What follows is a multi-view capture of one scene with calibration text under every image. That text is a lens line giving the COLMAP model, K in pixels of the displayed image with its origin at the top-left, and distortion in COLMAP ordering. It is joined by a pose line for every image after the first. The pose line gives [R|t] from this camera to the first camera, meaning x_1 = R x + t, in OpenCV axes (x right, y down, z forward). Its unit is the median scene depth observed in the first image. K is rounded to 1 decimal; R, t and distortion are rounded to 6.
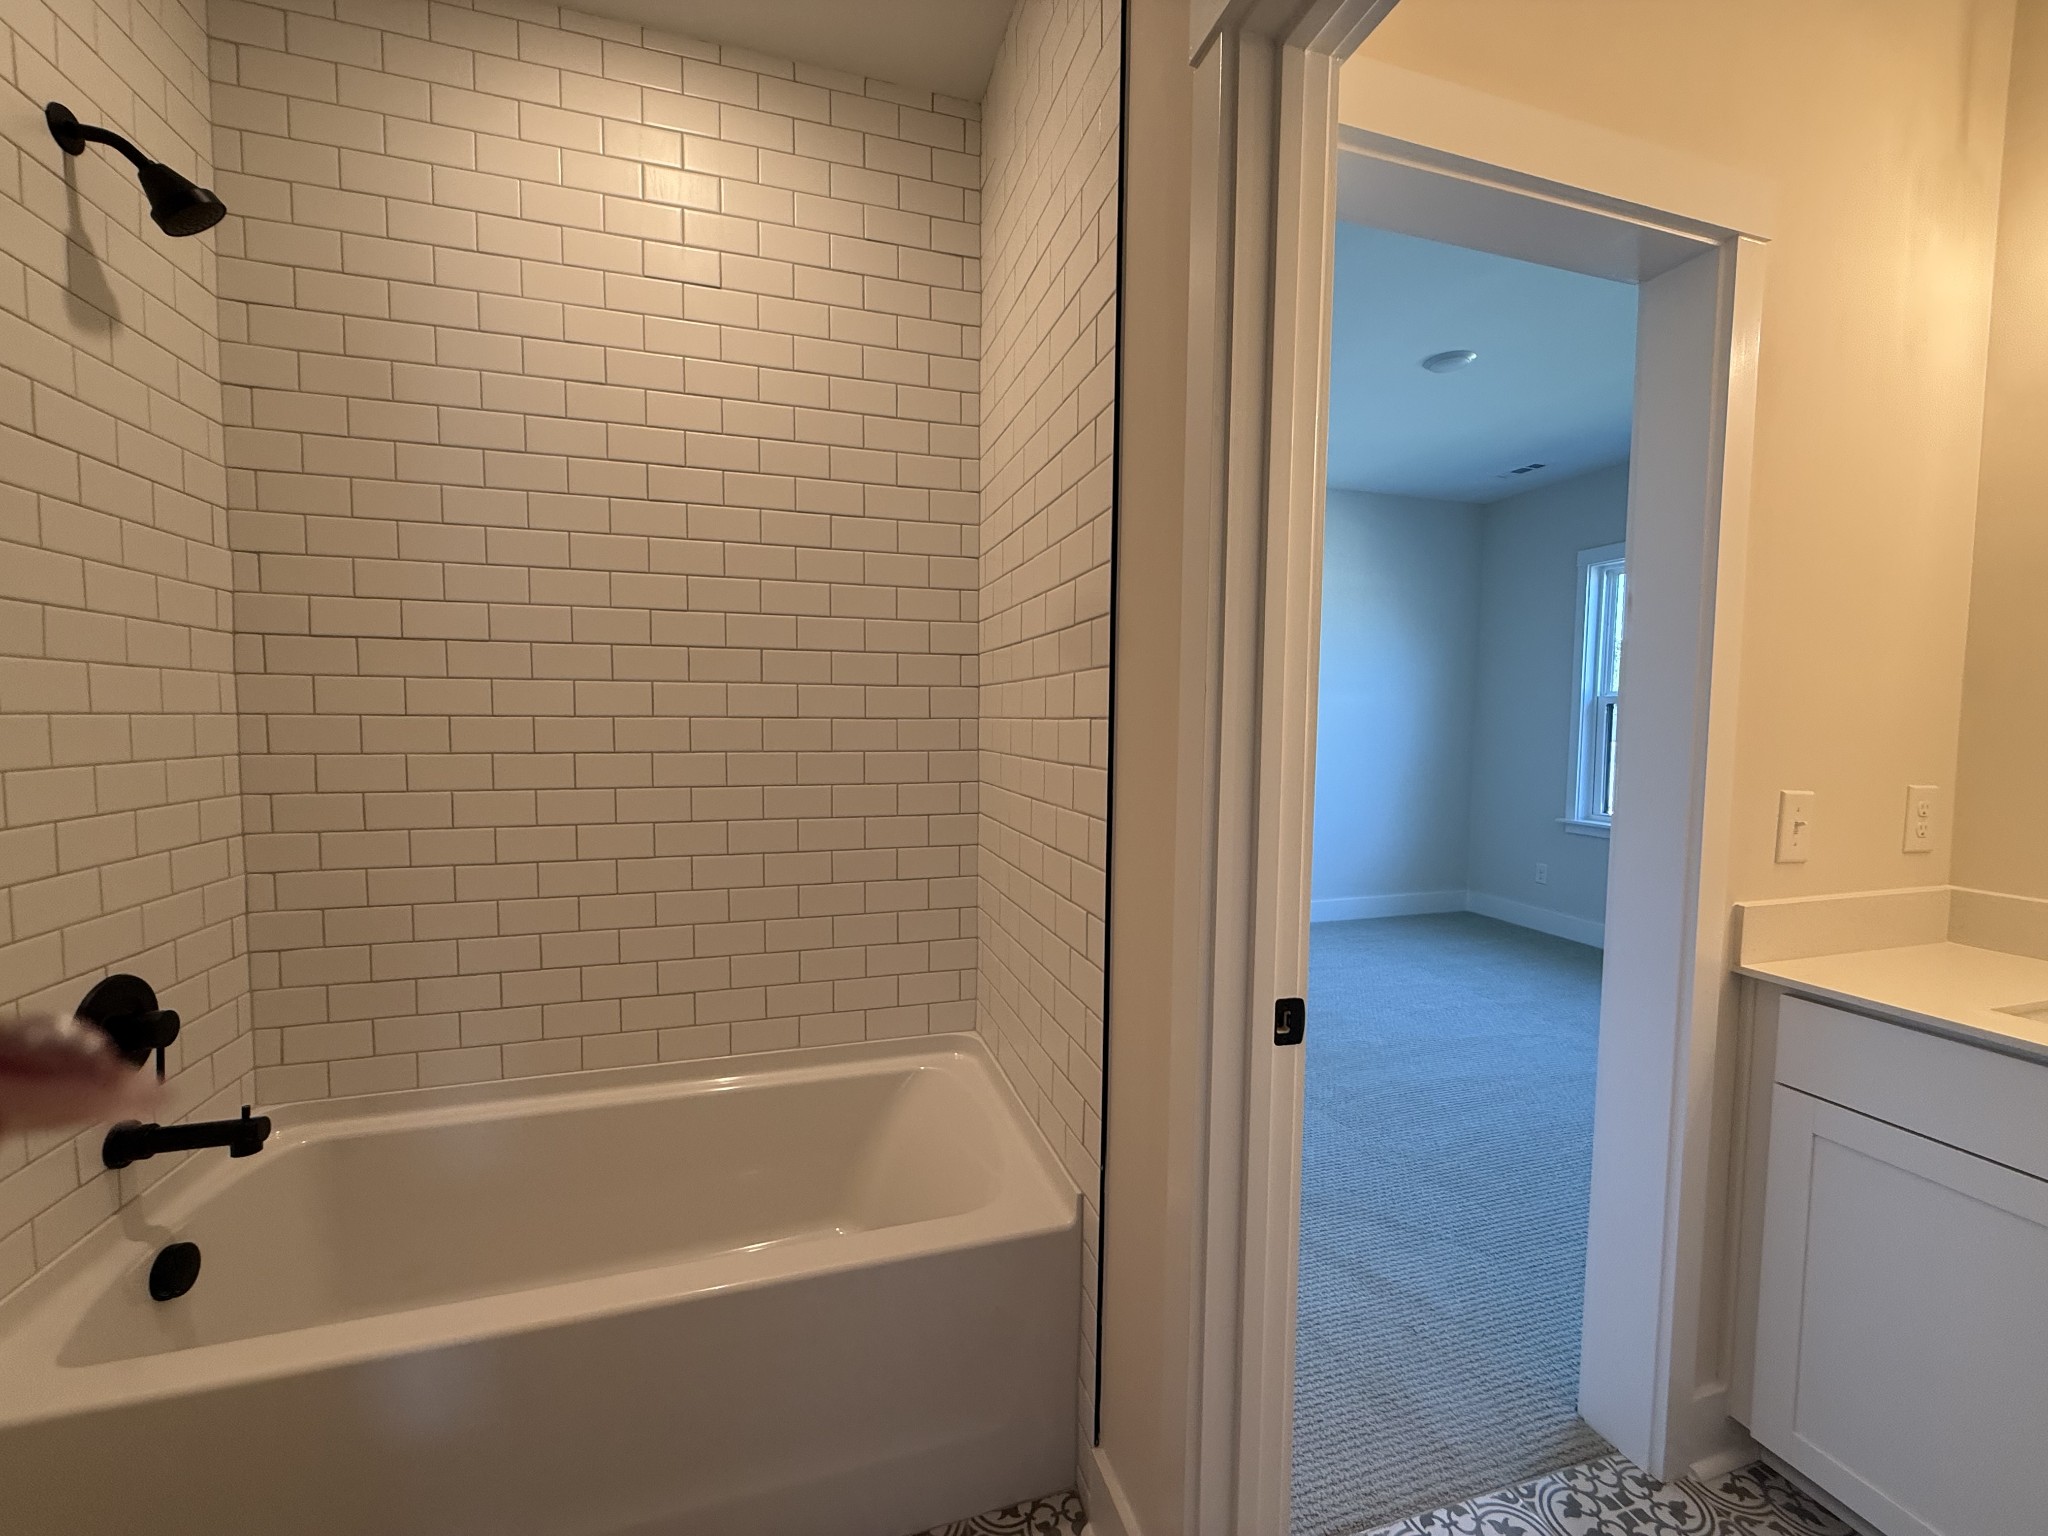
lens RADIAL K [[813.2, 0, 1020.5], [0, 813.2, 768.9], [0, 0, 1]] dist [0.000746, -0.000218]
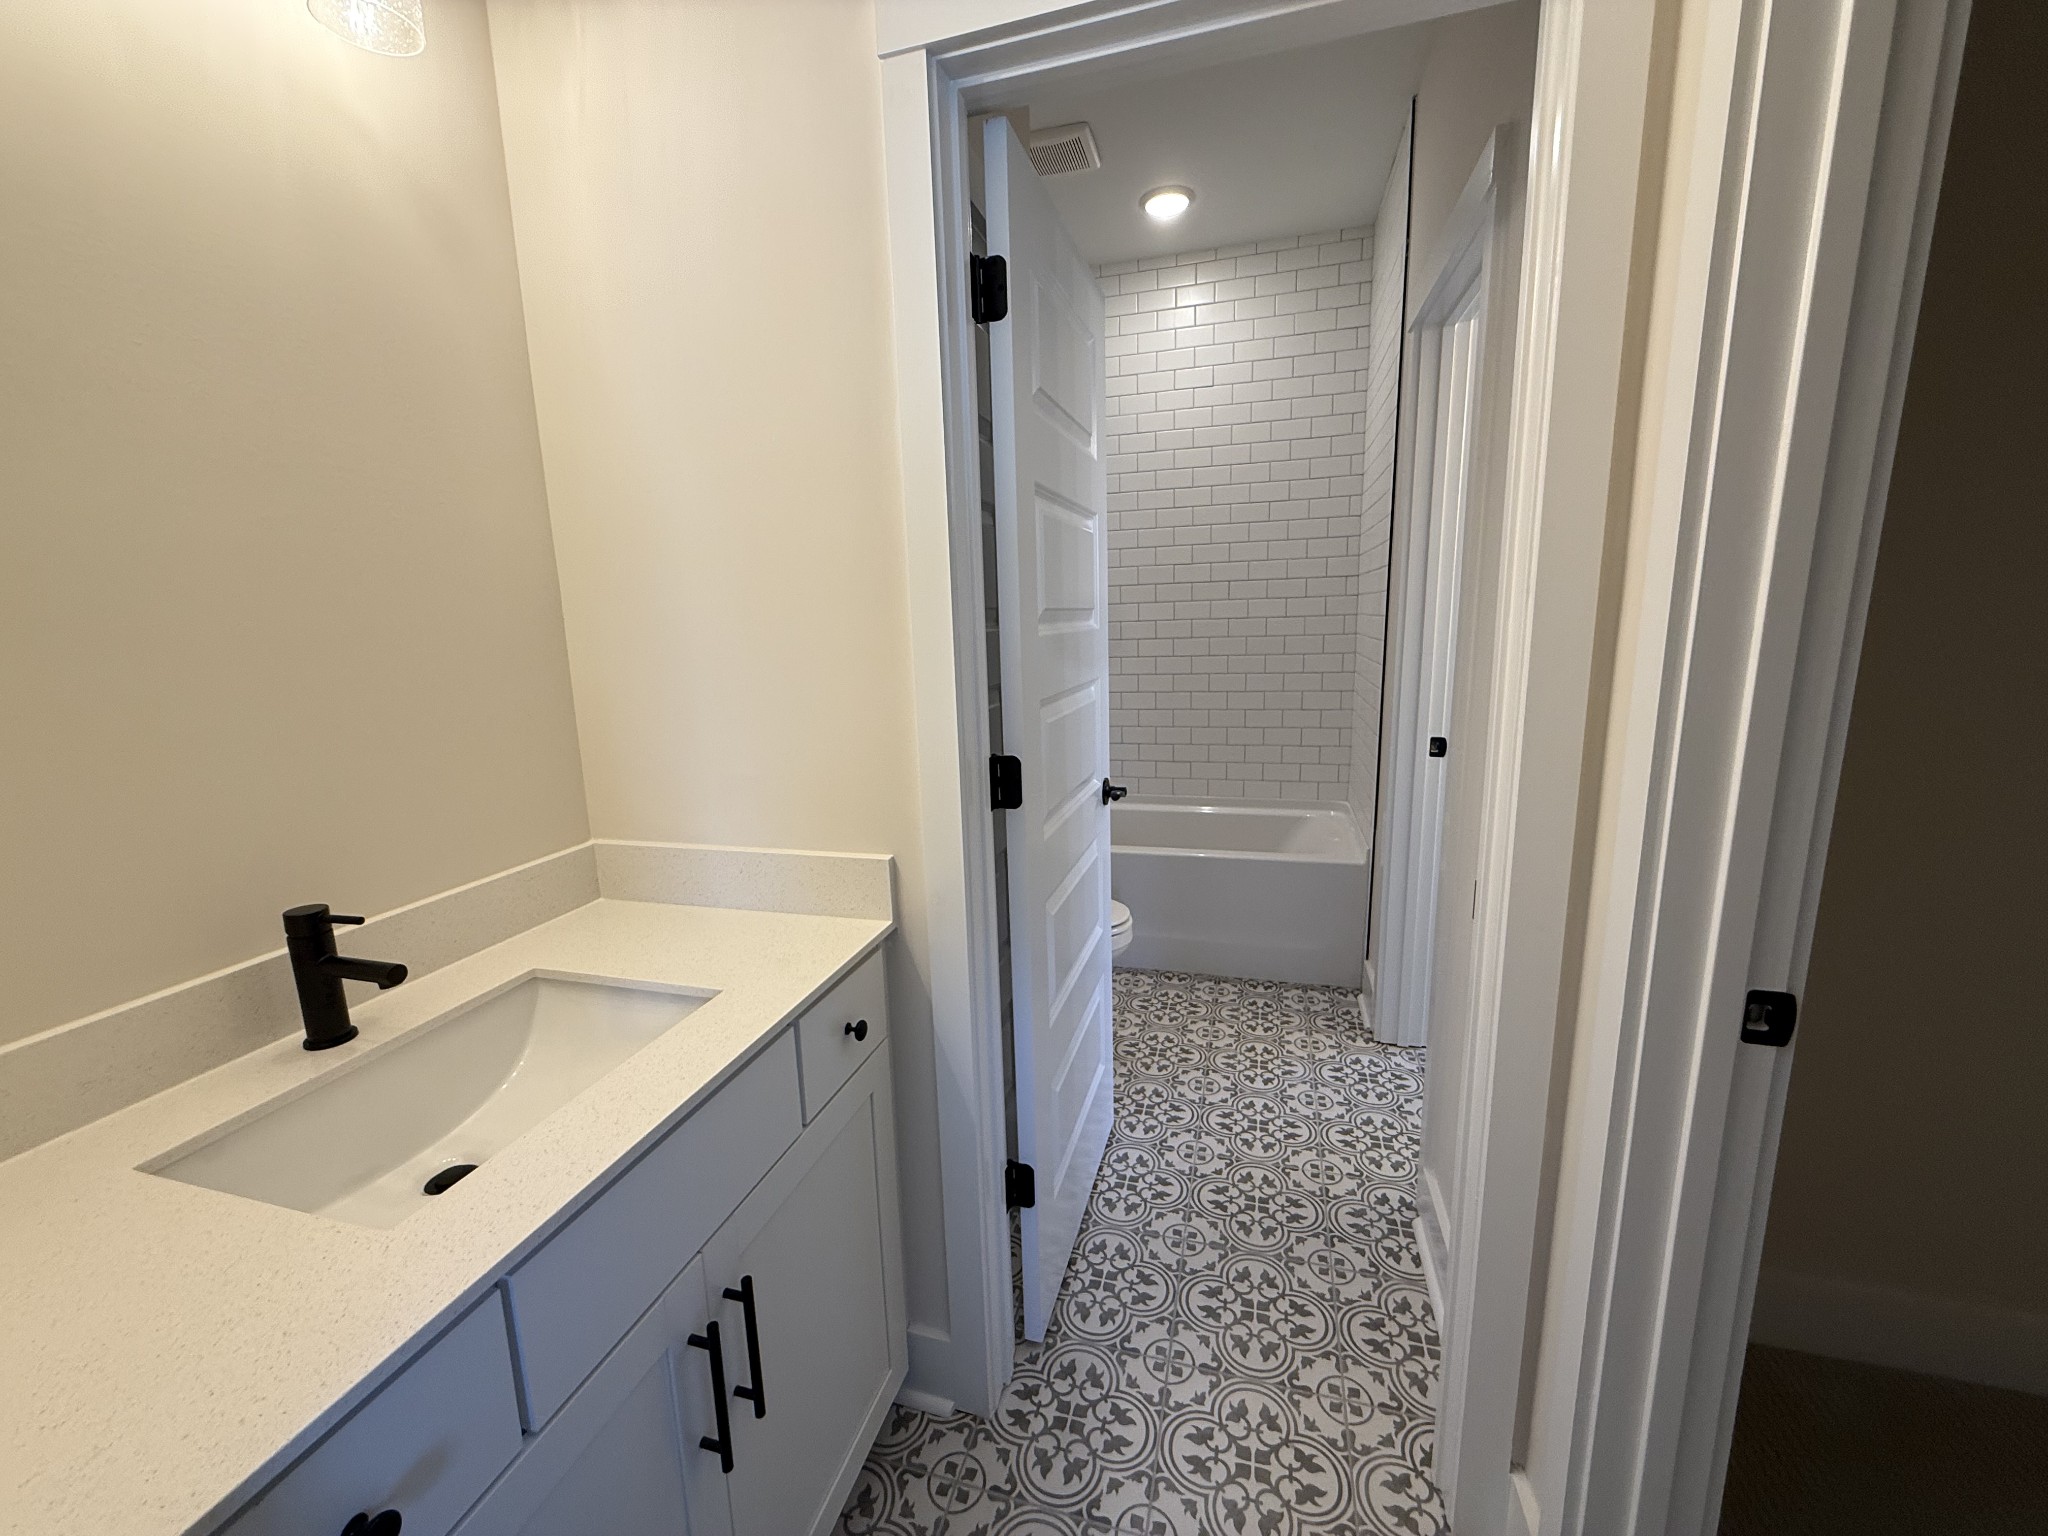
lens RADIAL K [[813.2, 0, 1018.0], [0, 813.2, 760.1], [0, 0, 1]] dist [0.000746, -0.000218]
pose [[0.835729, 0.062797, -0.545540, 0.322008], [0.003507, 0.992809, 0.119655, 0.034566], [0.549131, -0.101912, 0.829499, -0.860758]]
